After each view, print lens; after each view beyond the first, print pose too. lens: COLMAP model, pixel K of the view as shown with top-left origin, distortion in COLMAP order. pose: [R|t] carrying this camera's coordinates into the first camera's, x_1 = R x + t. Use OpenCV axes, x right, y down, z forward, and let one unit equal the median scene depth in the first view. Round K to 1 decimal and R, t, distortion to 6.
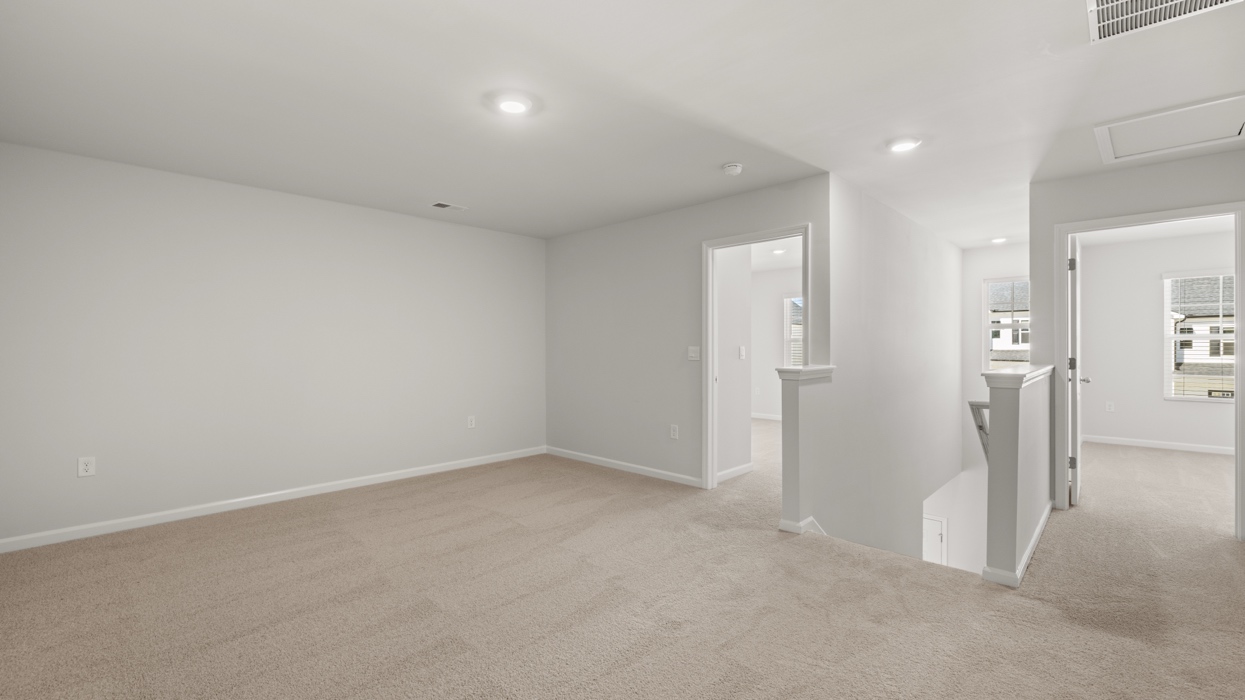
lens RADIAL K [[522.4, 0, 622.5], [0, 522.4, 350.0], [0, 0, 1]] dist [0.000576, -0.000079]
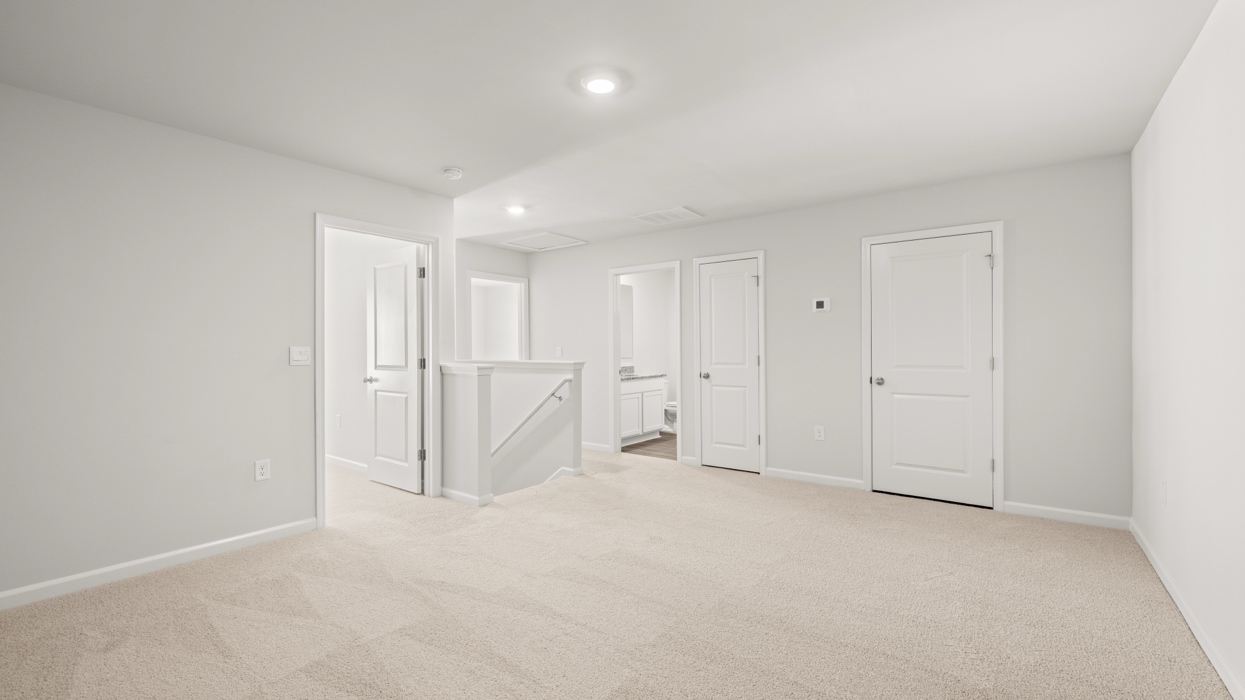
lens RADIAL K [[522.4, 0, 622.5], [0, 522.4, 350.0], [0, 0, 1]] dist [0.000576, -0.000079]
pose [[-0.132766, -0.005591, 0.991132, -0.768564], [0.004929, 0.999968, 0.006301, -0.004829], [-0.991135, 0.005722, -0.132735, 0.732661]]
